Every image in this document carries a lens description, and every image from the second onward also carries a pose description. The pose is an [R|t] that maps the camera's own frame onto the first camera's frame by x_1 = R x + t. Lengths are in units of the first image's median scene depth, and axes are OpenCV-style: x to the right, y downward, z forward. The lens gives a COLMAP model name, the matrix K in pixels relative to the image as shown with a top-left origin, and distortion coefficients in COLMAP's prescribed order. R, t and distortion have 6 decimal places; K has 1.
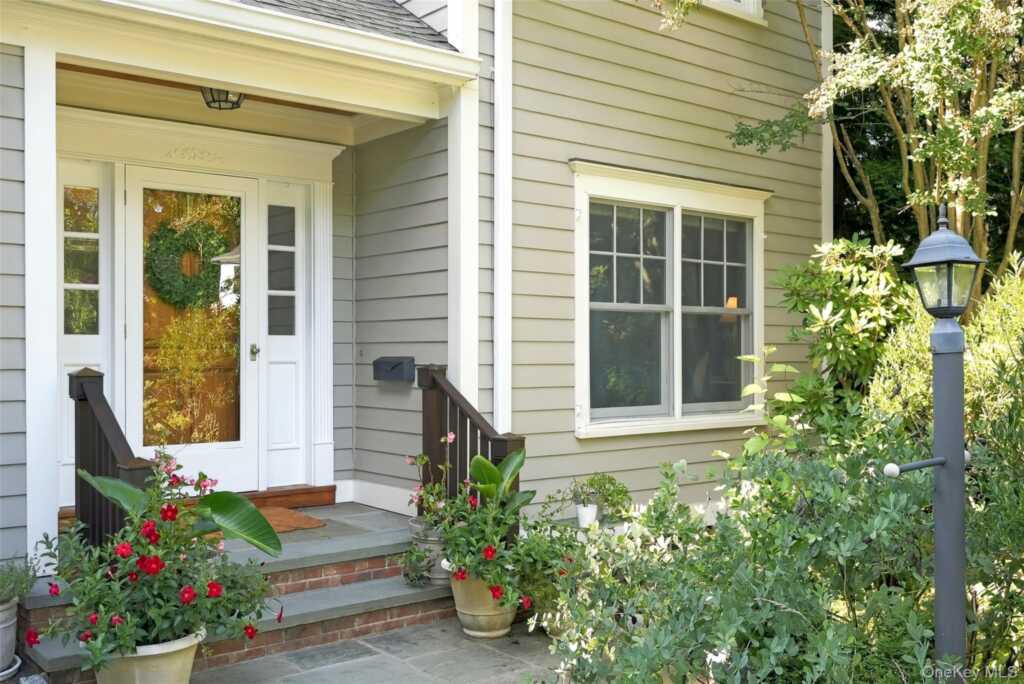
lens RADIAL K [[1012.3, 0, 512.3], [0, 1012.3, 343.0], [0, 0, 1]] dist [0.000004, 0.000000]
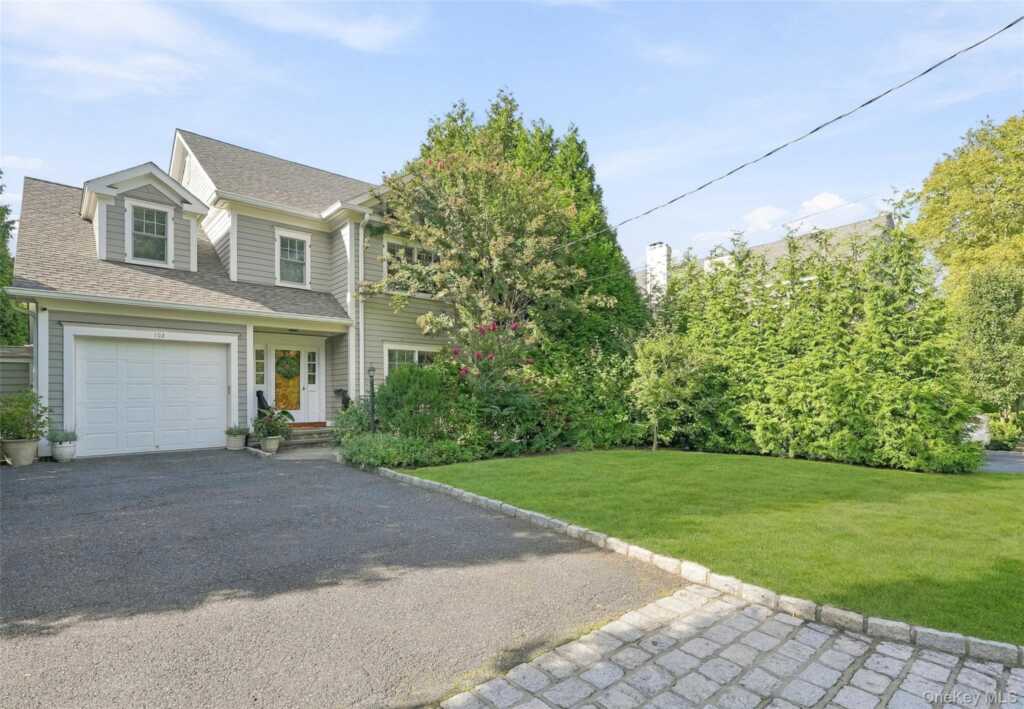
lens RADIAL K [[489.6, 0, 503.5], [0, 489.6, 387.5], [0, 0, 1]] dist [-0.000114, 0.000018]
pose [[0.998969, -0.011740, 0.043859, 0.463265], [0.012018, 0.999909, -0.006069, 0.027270], [-0.043784, 0.006590, 0.999019, -1.006915]]
